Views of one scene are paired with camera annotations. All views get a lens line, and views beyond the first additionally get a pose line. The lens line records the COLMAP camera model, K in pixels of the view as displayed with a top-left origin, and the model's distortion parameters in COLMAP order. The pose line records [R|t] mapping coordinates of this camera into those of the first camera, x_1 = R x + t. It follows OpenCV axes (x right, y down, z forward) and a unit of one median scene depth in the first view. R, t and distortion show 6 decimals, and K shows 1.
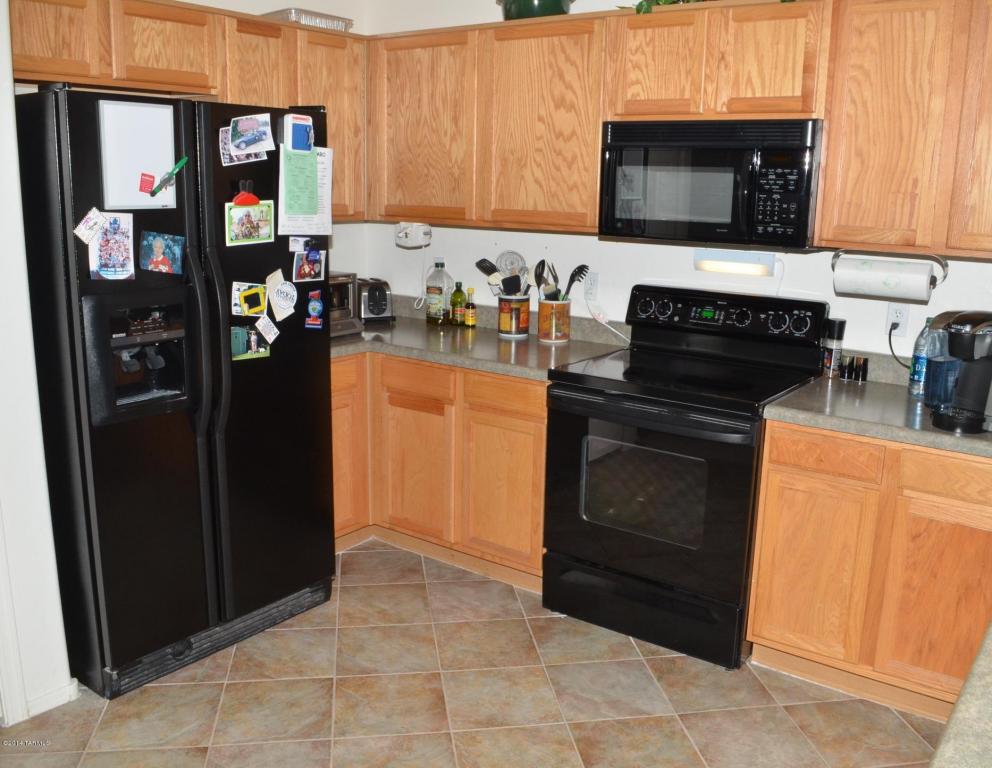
lens RADIAL K [[914.9, 0, 514.1], [0, 914.9, 386.5], [0, 0, 1]] dist [-0.077462, -0.006702]
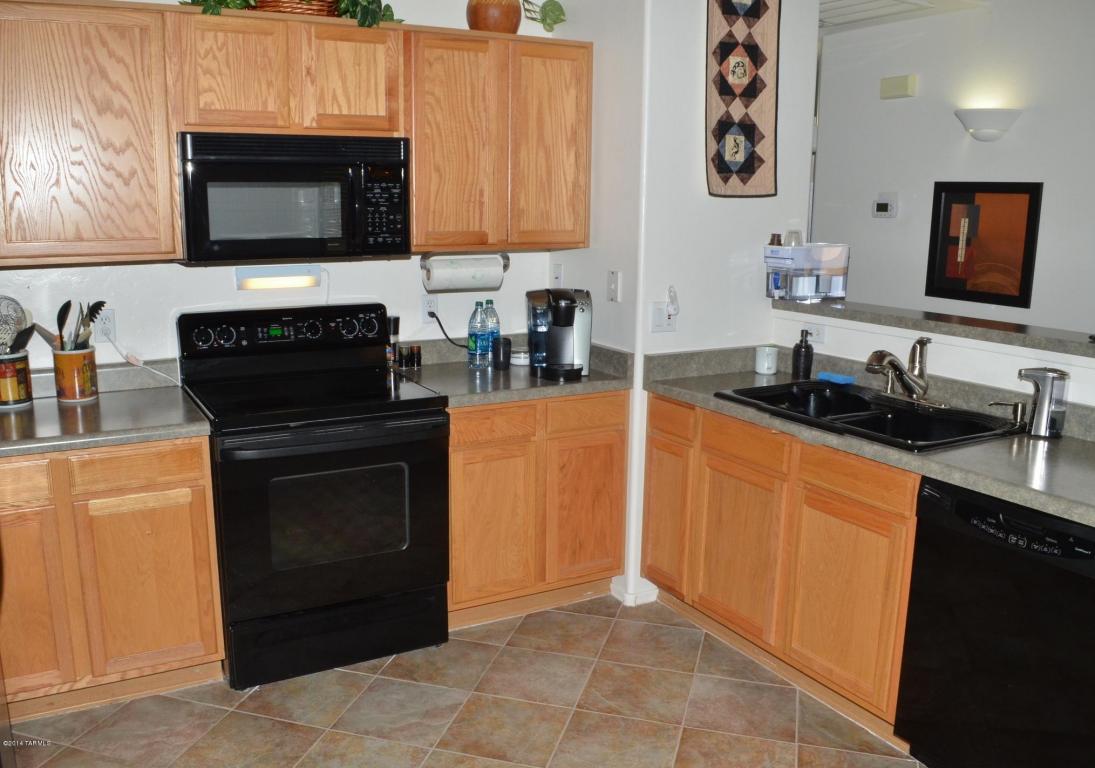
lens RADIAL K [[924.0, 0, 521.4], [0, 924.0, 391.6], [0, 0, 1]] dist [-0.079882, -0.003014]
pose [[0.443067, -0.201600, 0.873527, -0.599670], [0.200394, 0.972004, 0.122684, -0.094561], [-0.873804, 0.120692, 0.471062, 0.349054]]
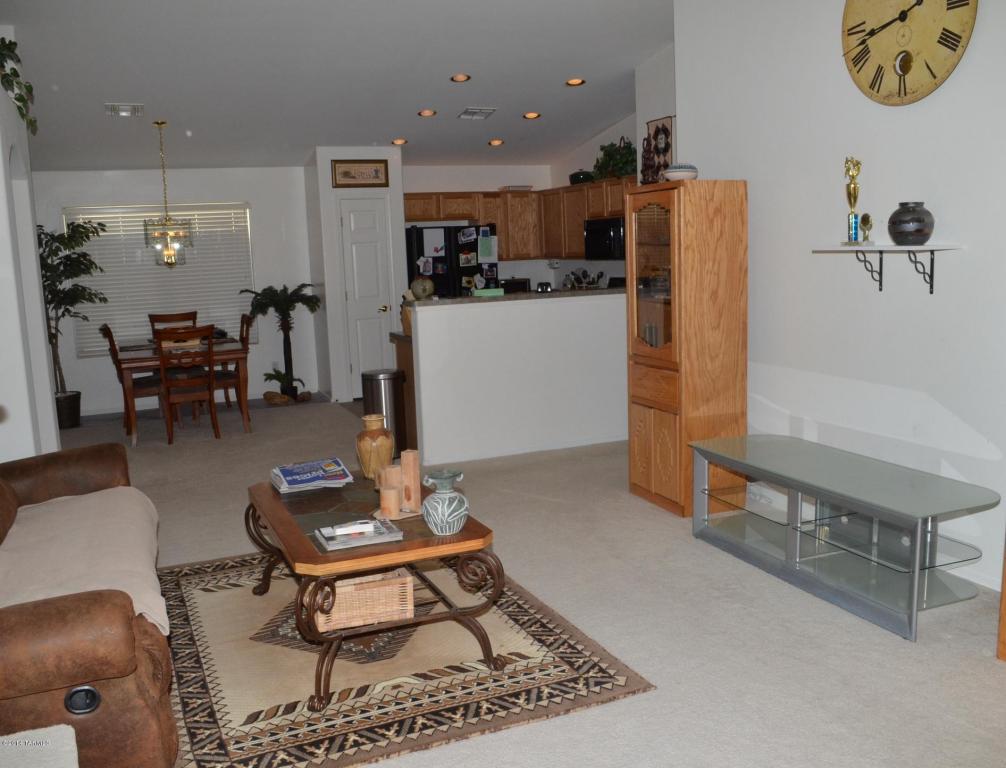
lens RADIAL K [[909.0, 0, 503.8], [0, 909.0, 413.6], [0, 0, 1]] dist [-0.108156, 0.010722]
pose [[0.850378, 0.037599, -0.524827, 1.500014], [-0.055875, 0.998257, -0.019019, 0.418795], [0.523196, 0.045498, 0.850997, -1.660061]]
